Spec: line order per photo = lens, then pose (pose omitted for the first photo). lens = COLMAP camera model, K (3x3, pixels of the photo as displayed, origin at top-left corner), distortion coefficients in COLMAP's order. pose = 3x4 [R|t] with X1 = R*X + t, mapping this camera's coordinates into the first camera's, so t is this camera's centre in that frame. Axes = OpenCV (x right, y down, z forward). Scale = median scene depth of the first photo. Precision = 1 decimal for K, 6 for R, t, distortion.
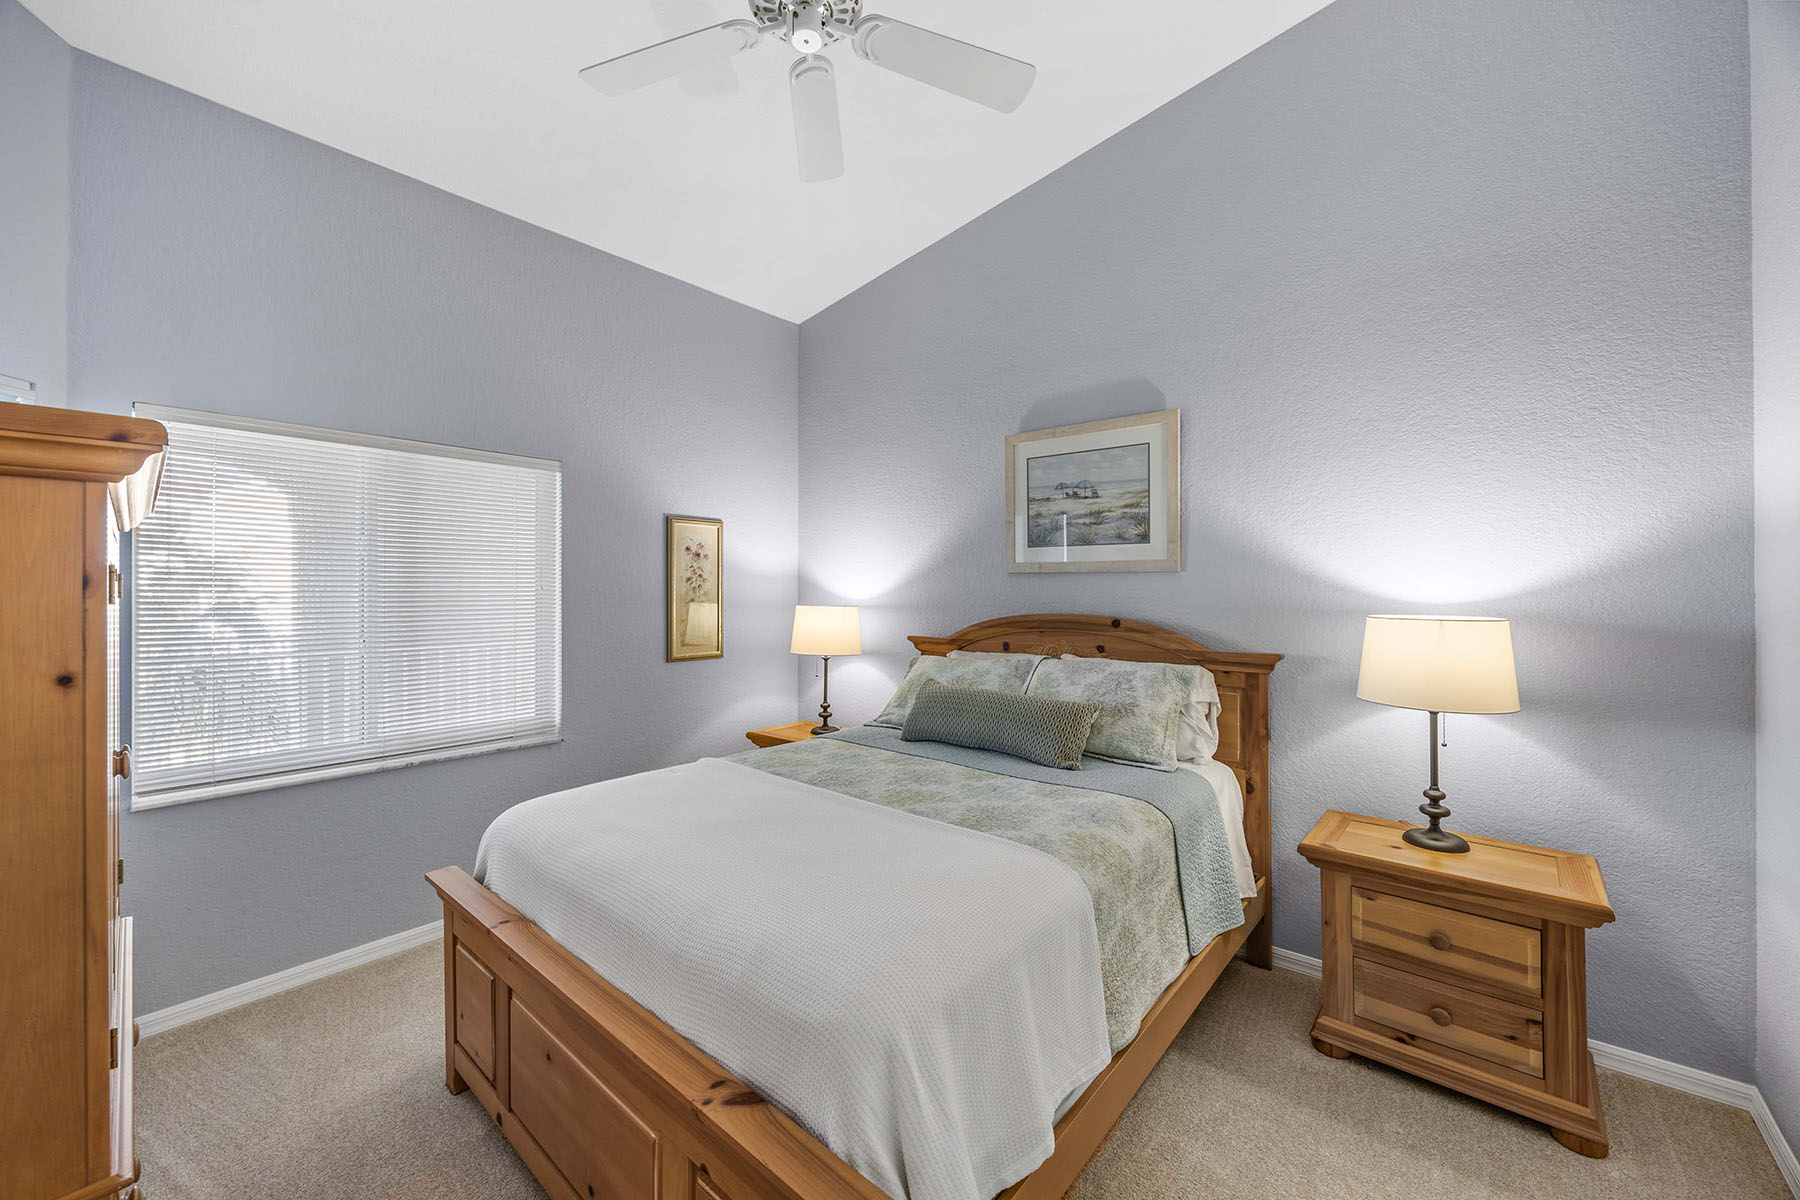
lens RADIAL K [[685.5, 0, 892.3], [0, 685.5, 588.7], [0, 0, 1]] dist [-0.002905, 0.000548]
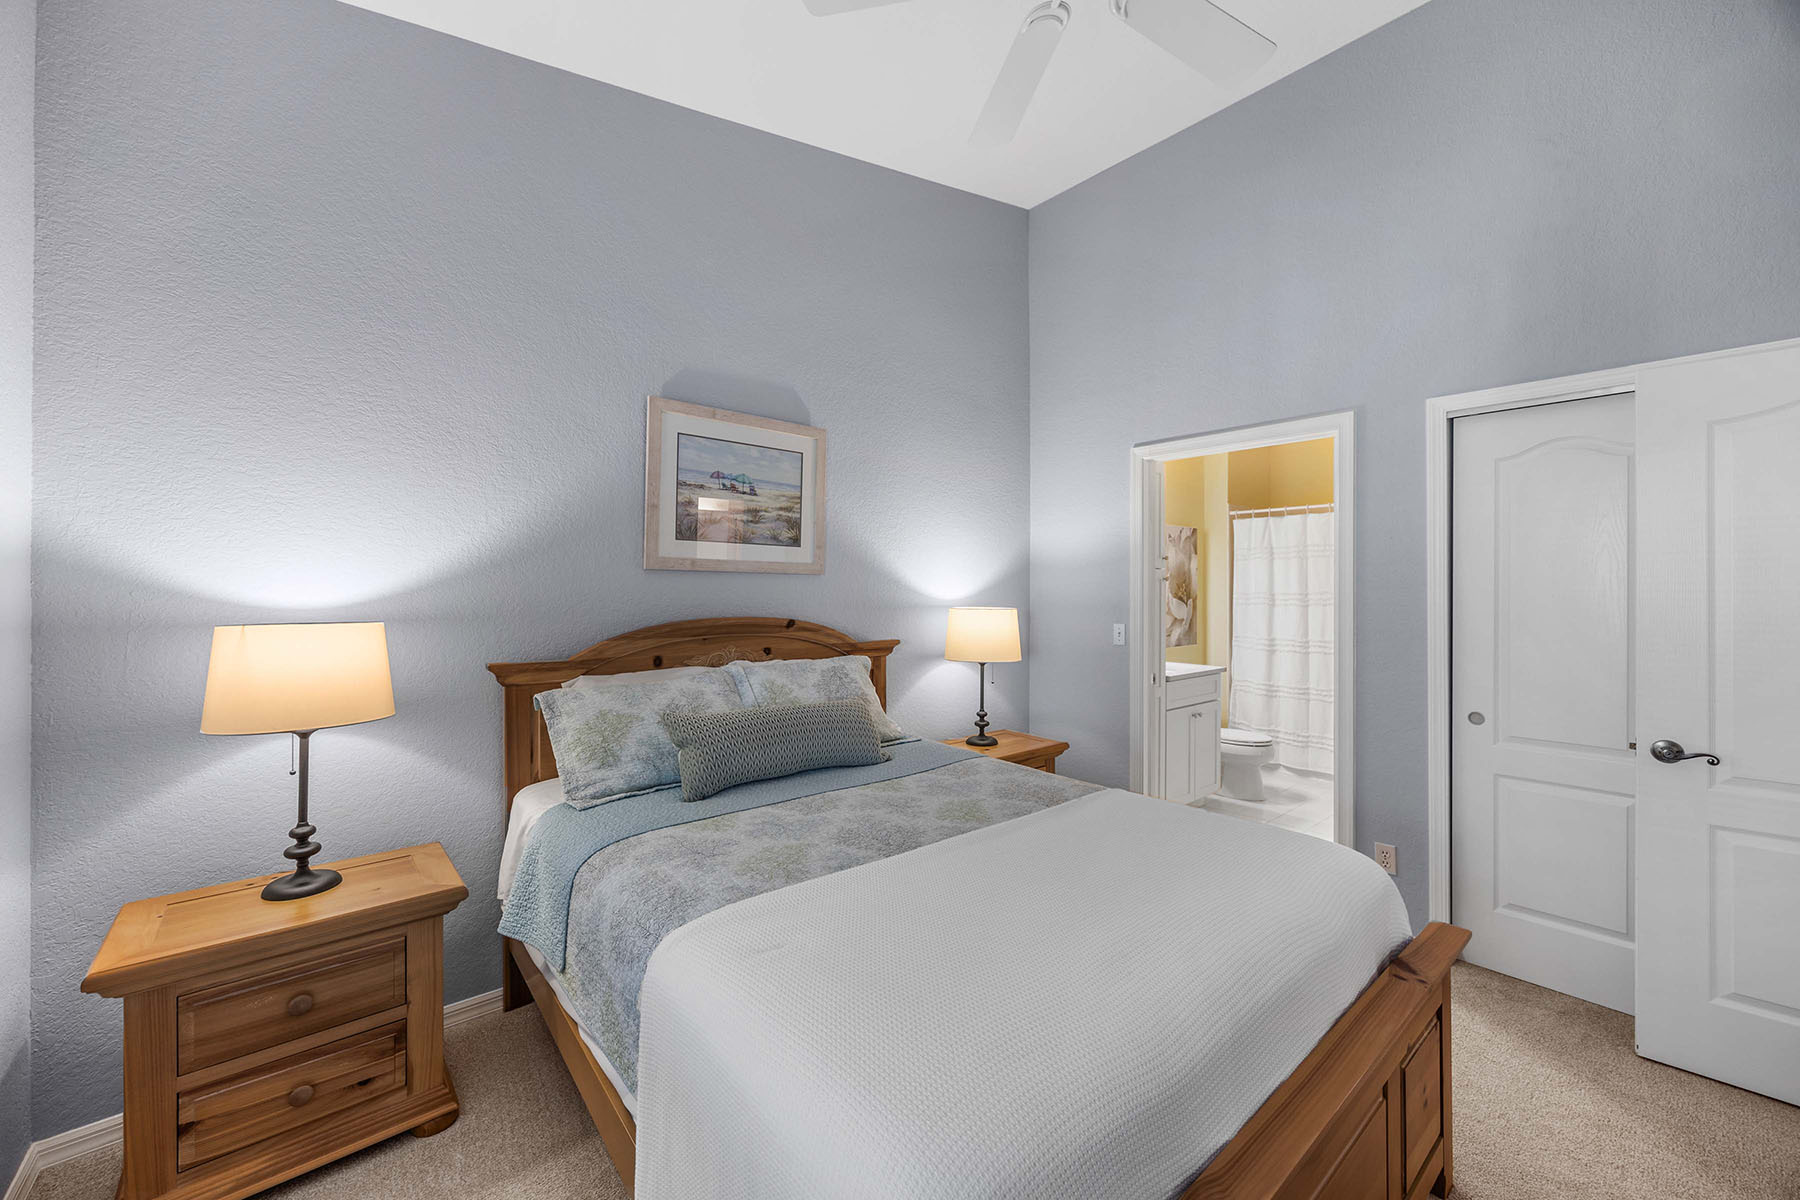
lens RADIAL K [[685.5, 0, 892.5], [0, 685.5, 594.7], [0, 0, 1]] dist [-0.002905, 0.000548]
pose [[0.175912, -0.001032, 0.984405, -0.621702], [-0.000422, 0.999999, 0.001124, 0.006138], [-0.984406, -0.000613, 0.175911, 0.644450]]
